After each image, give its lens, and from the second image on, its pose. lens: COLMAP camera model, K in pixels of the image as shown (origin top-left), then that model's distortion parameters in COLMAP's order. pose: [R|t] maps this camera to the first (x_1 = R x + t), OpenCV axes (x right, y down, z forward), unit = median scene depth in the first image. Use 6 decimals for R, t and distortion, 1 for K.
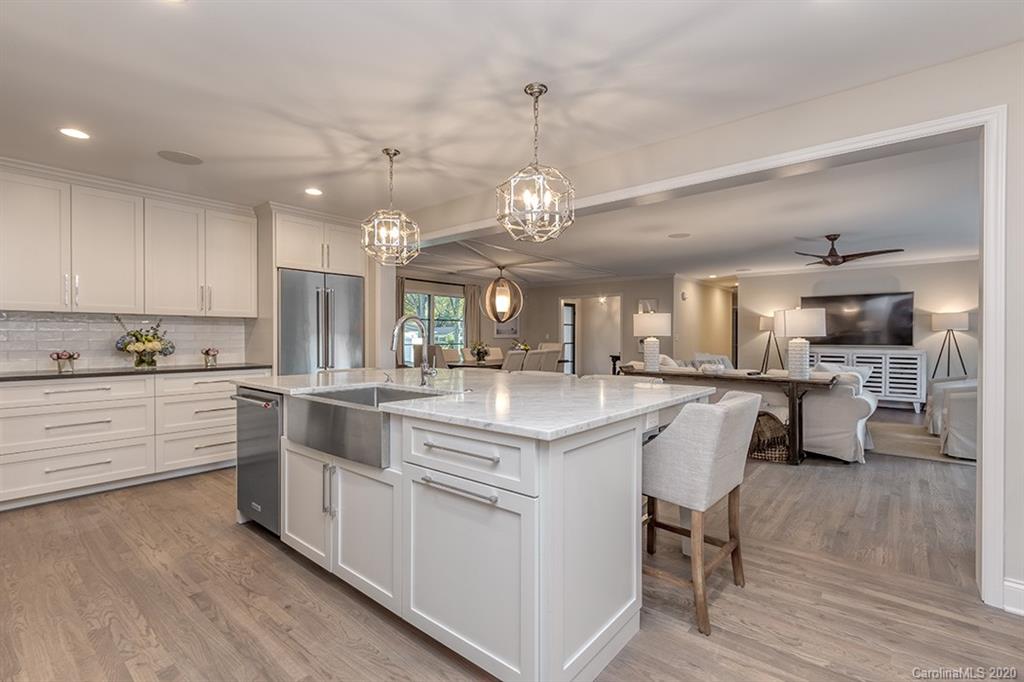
lens RADIAL K [[464.1, 0, 512.0], [0, 464.1, 341.0], [0, 0, 1]] dist [0.000431, 0.000783]
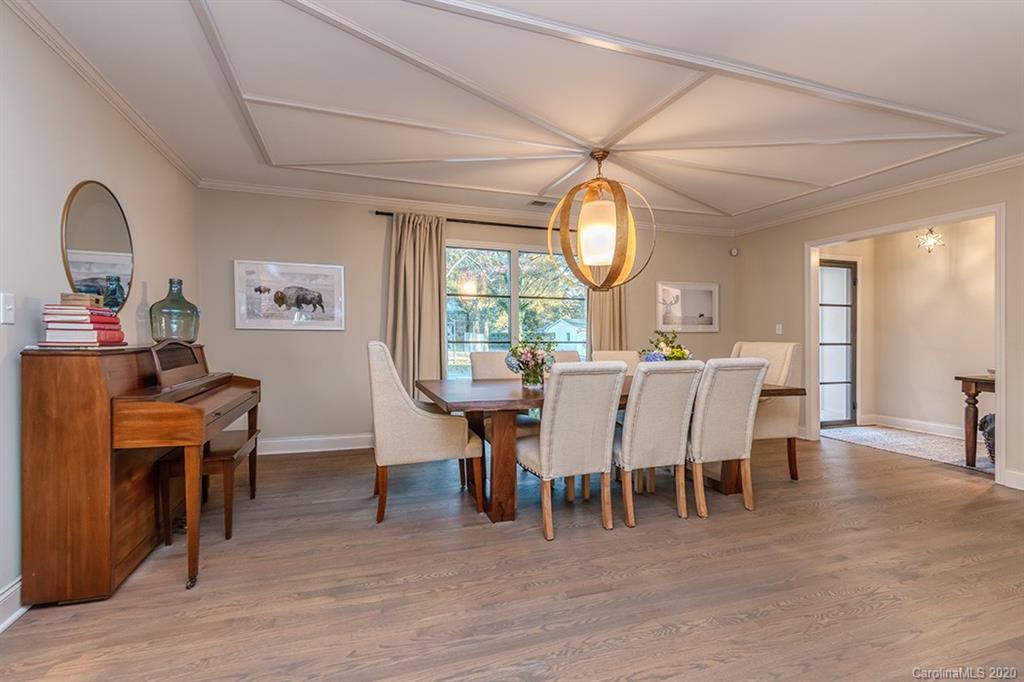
lens RADIAL K [[464.1, 0, 512.0], [0, 464.1, 341.0], [0, 0, 1]] dist [0.000431, 0.000783]
pose [[0.855190, 0.005815, -0.518282, 0.083619], [-0.004373, 0.999982, 0.004003, 0.001731], [0.518296, -0.001157, 0.855200, 0.420072]]
